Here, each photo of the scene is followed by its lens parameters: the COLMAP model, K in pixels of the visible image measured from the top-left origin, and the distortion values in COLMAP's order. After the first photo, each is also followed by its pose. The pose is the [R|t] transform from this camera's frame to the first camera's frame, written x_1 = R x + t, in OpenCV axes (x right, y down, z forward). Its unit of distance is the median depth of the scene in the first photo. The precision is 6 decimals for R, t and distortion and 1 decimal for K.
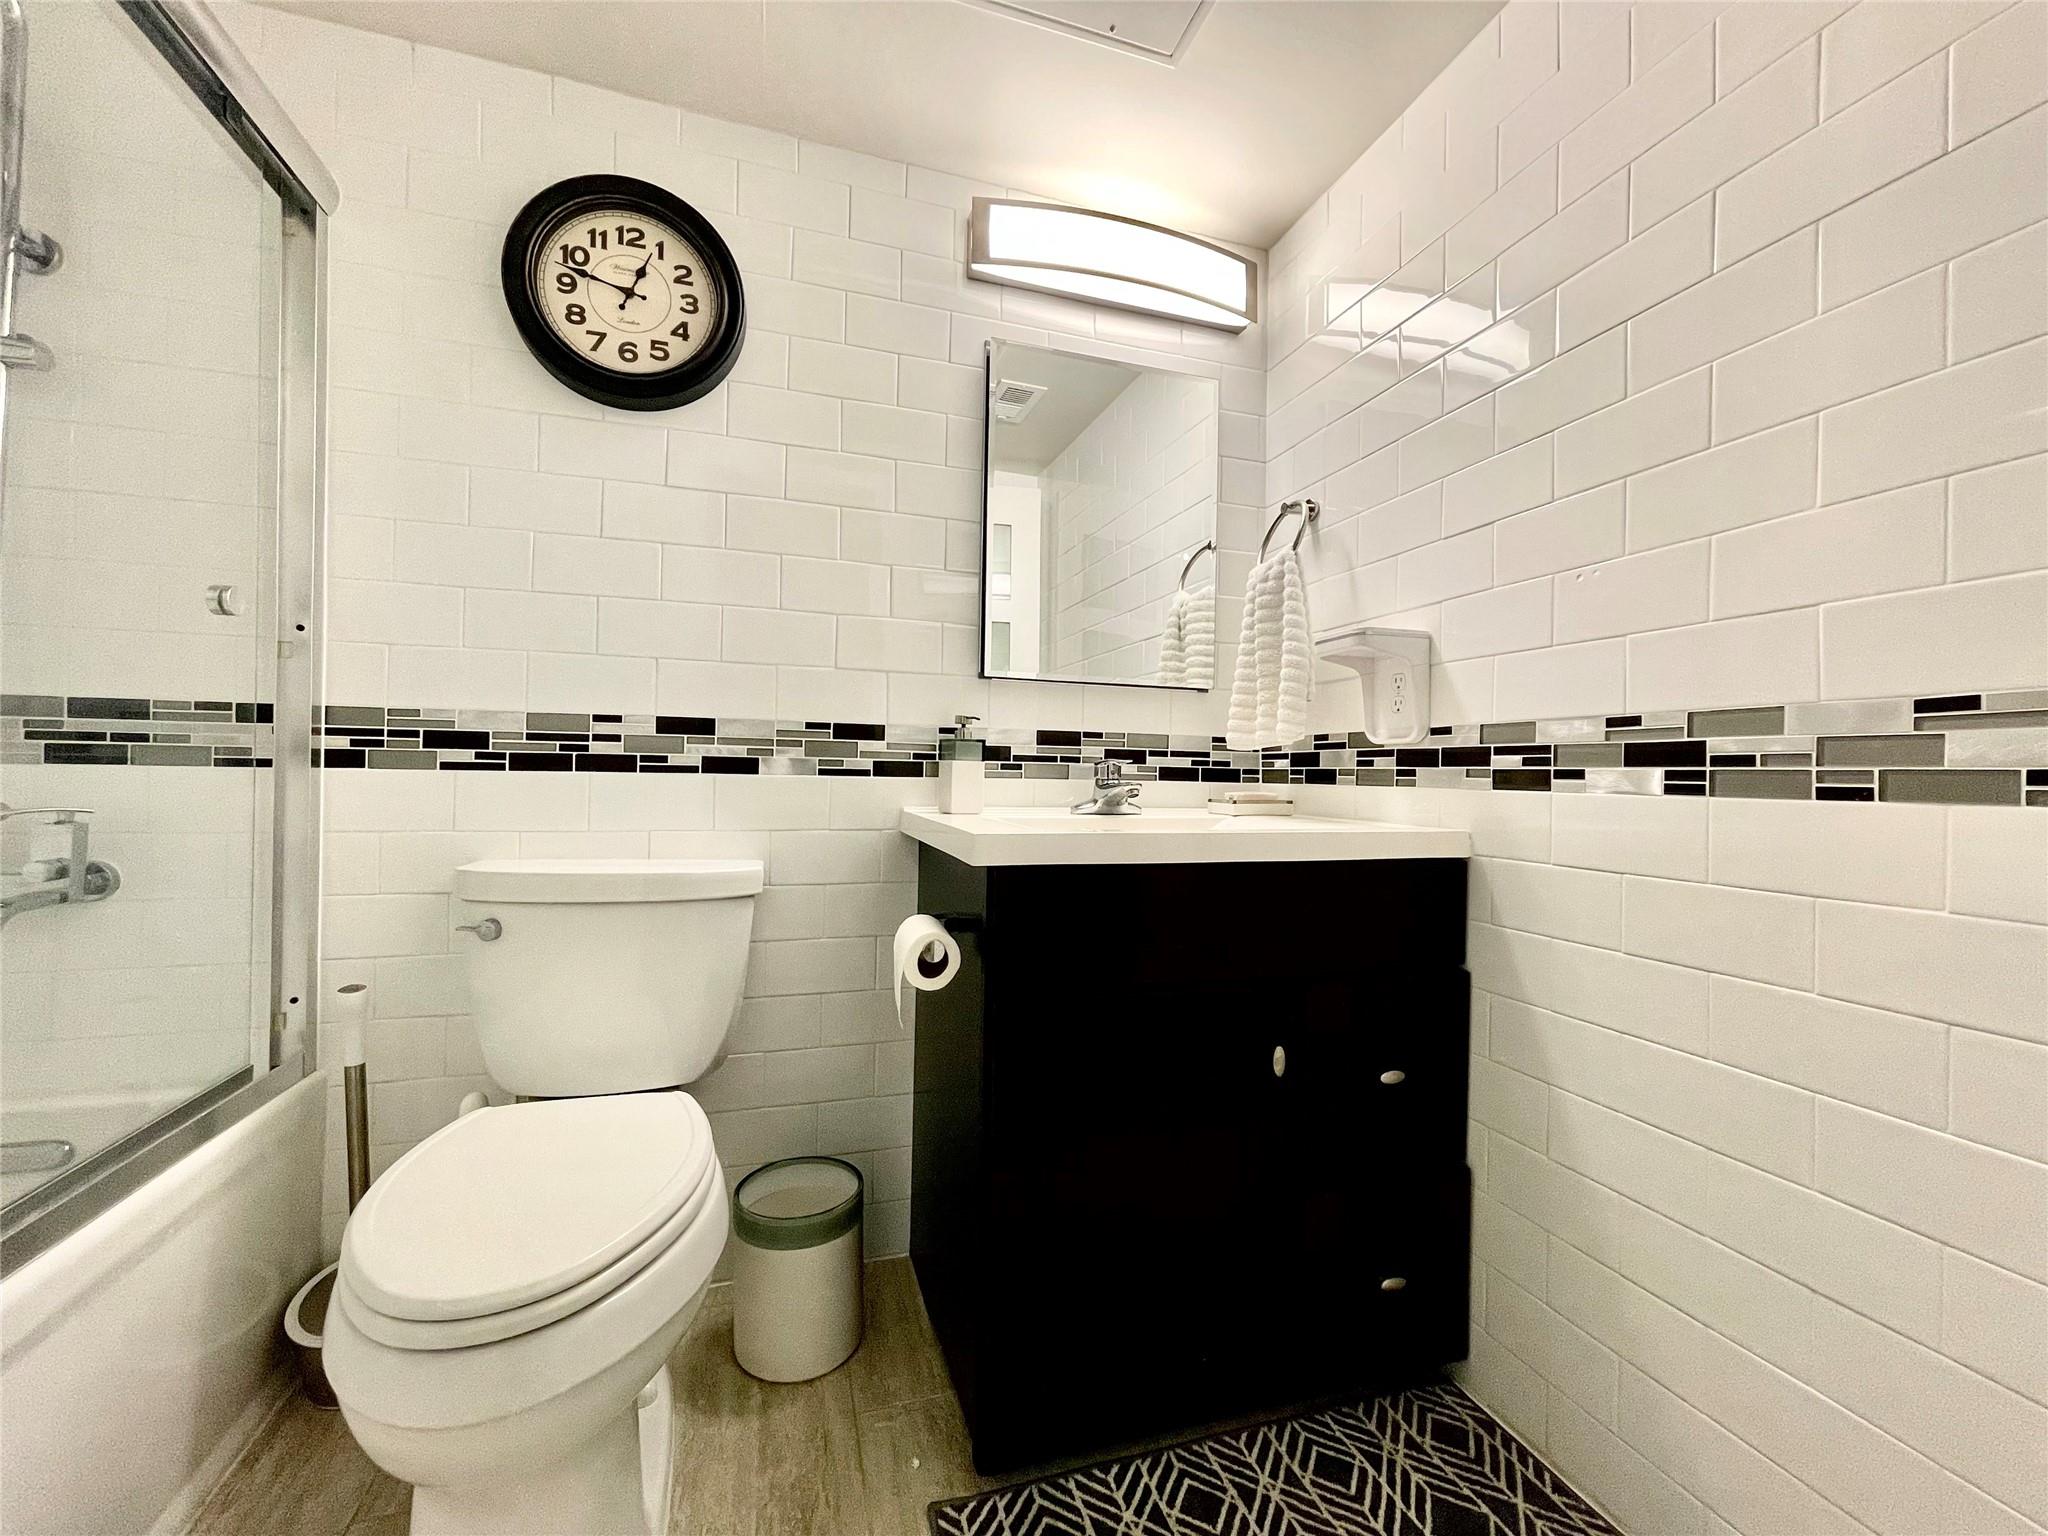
lens RADIAL K [[828.5, 0, 1018.1], [0, 828.5, 768.2], [0, 0, 1]] dist [-0.002187, 0.000842]
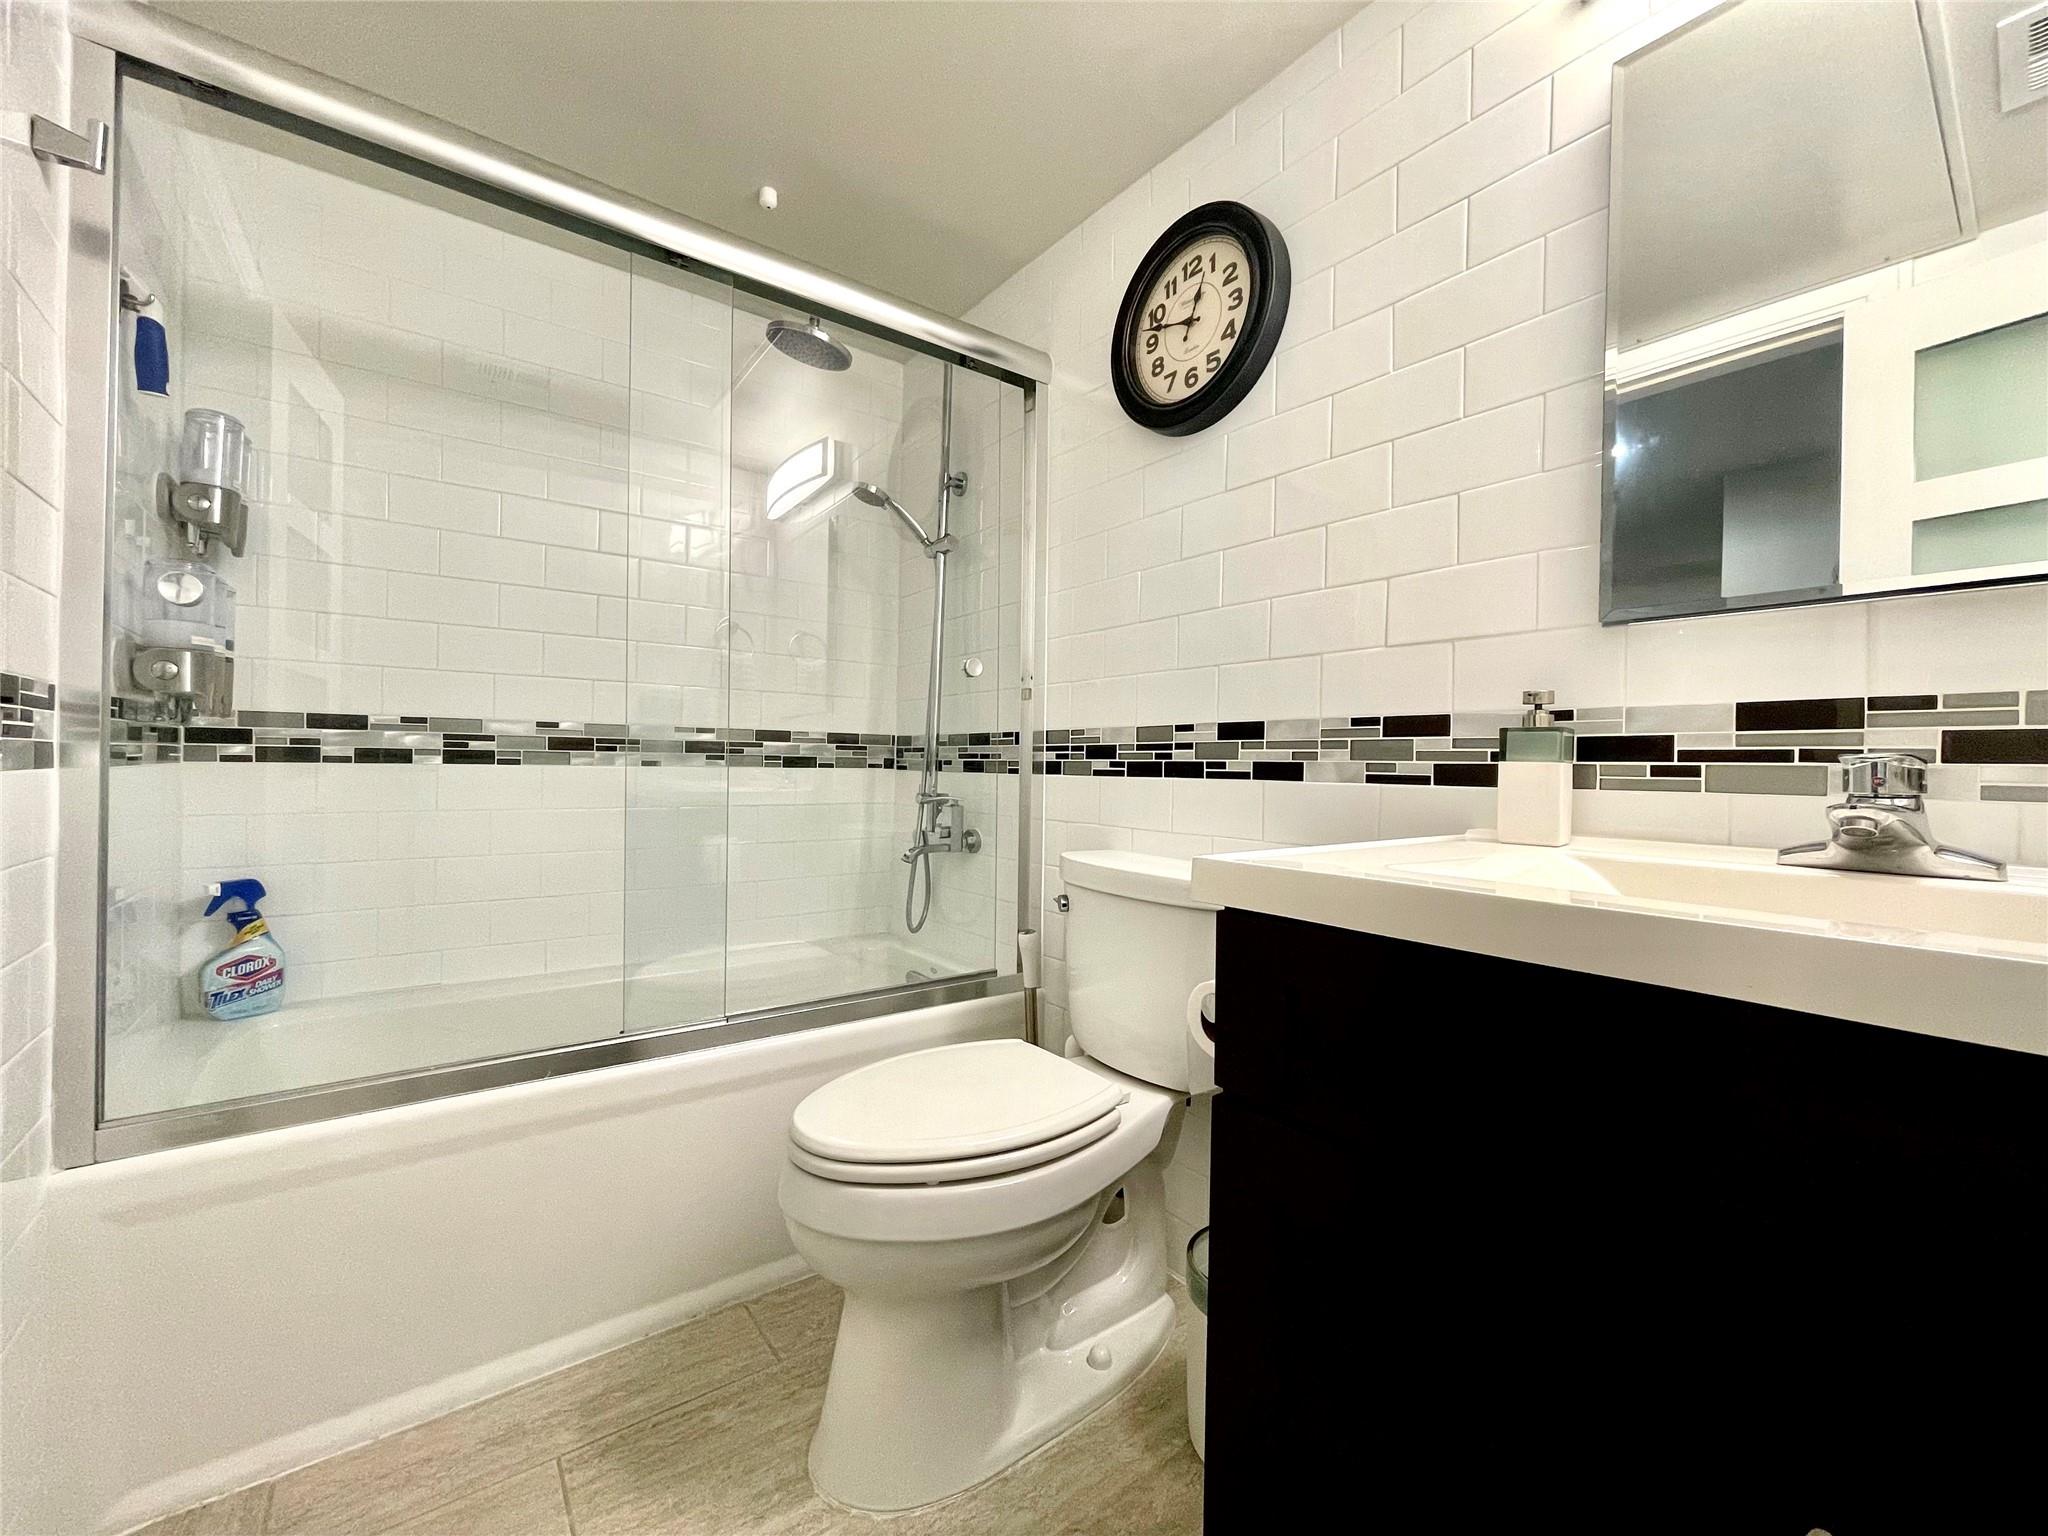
lens RADIAL K [[828.5, 0, 1014.7], [0, 828.5, 769.4], [0, 0, 1]] dist [-0.002187, 0.000842]
pose [[0.336938, -0.009971, -0.941474, 0.435627], [-0.006926, 0.999891, -0.013069, 0.008947], [0.941501, 0.010924, 0.336832, 0.439126]]
